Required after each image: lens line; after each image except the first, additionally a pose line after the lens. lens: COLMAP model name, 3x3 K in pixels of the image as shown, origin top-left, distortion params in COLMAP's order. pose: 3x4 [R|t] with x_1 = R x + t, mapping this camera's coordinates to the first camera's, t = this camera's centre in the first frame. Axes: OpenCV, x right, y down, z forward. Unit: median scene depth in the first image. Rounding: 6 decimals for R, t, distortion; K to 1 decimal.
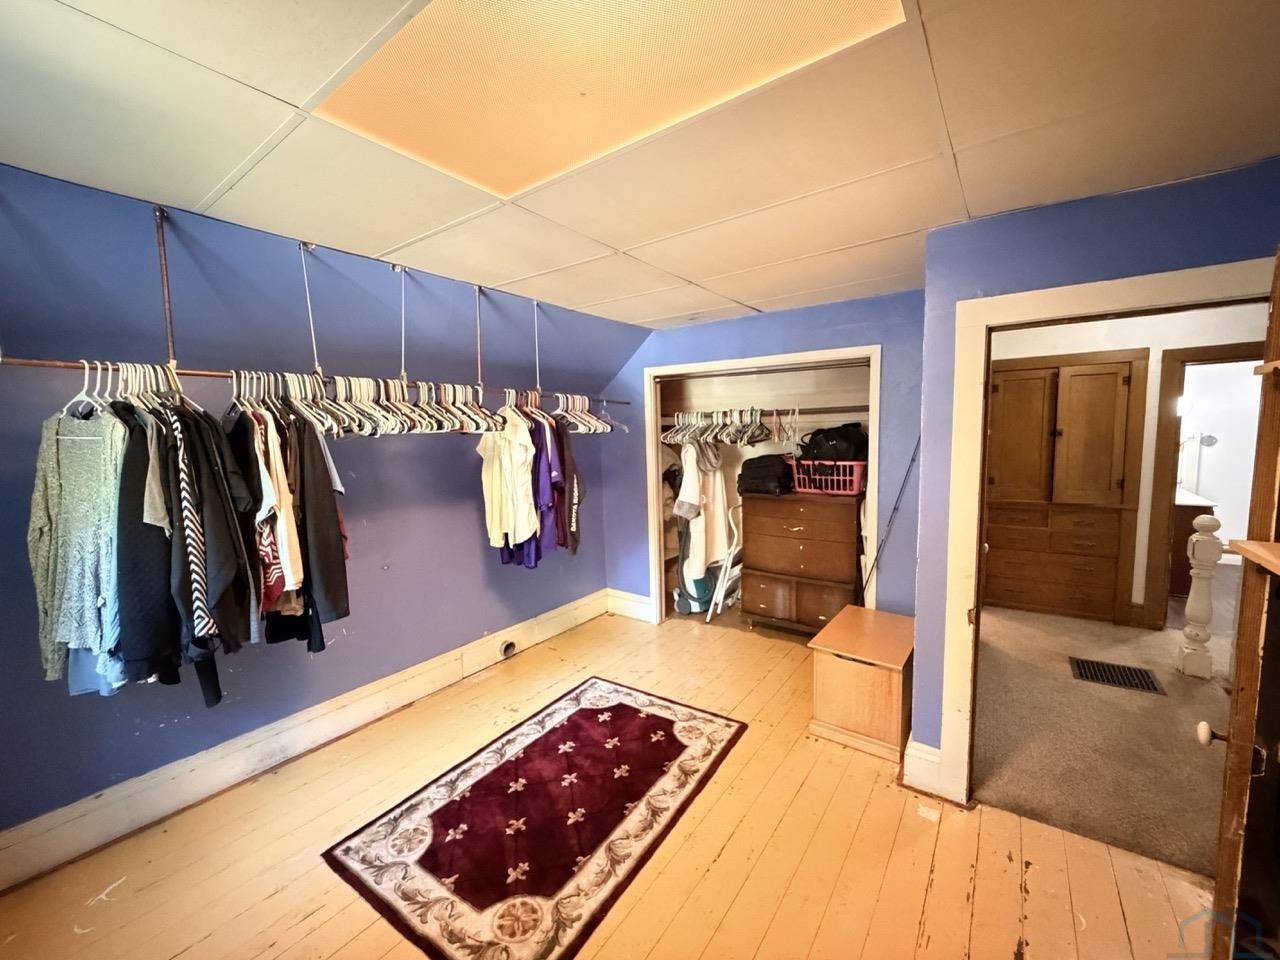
lens RADIAL K [[512.5, 0, 640.1], [0, 512.5, 475.7], [0, 0, 1]] dist [0.003112, 0.000060]
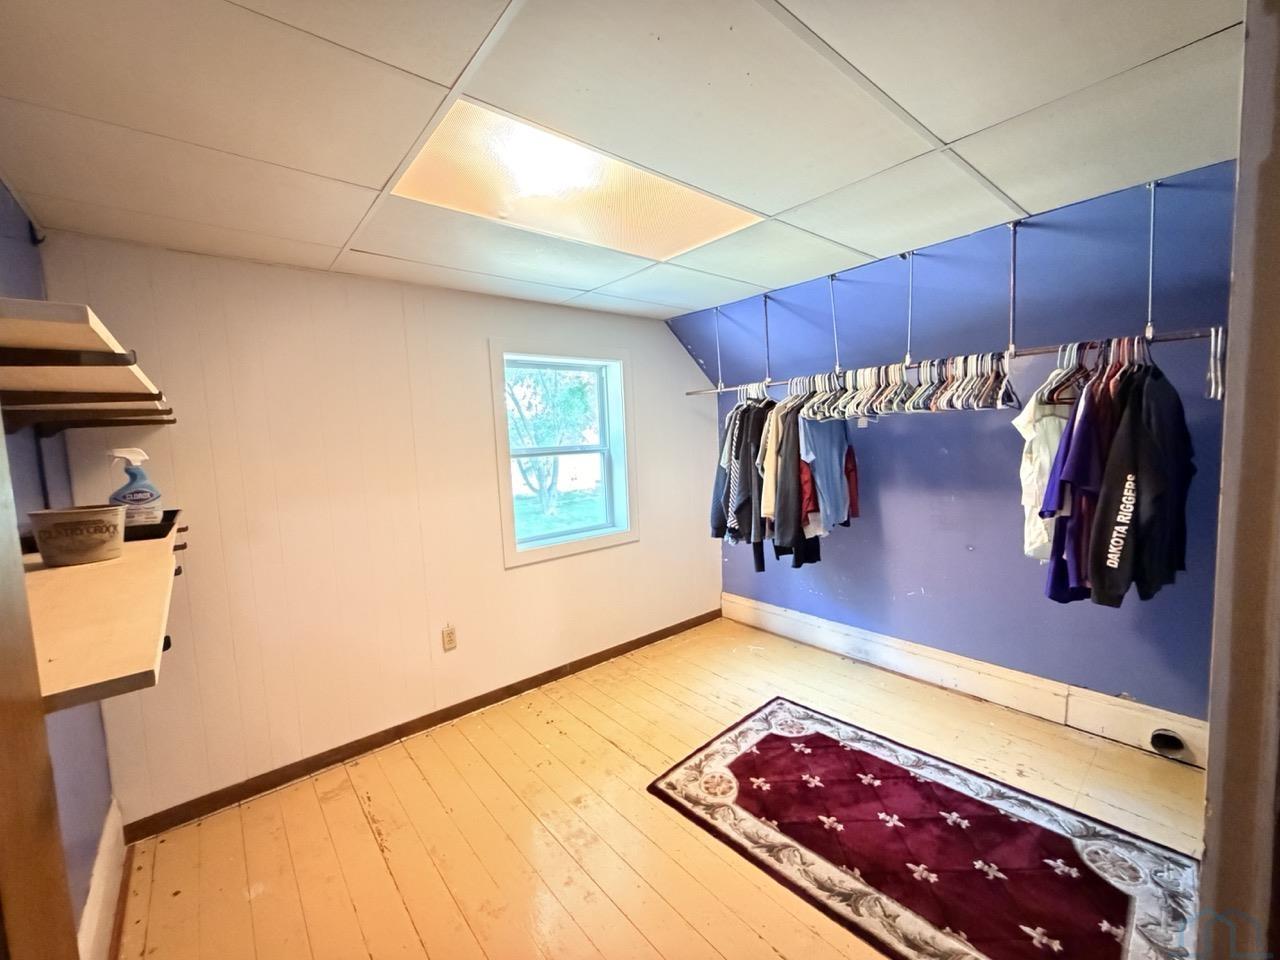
lens RADIAL K [[512.5, 0, 642.0], [0, 512.5, 477.6], [0, 0, 1]] dist [0.003112, 0.000060]
pose [[-0.231116, 0.109257, -0.966772, 0.750878], [-0.036706, 0.991988, 0.120882, -0.064709], [0.972234, 0.063424, -0.225254, 0.782091]]
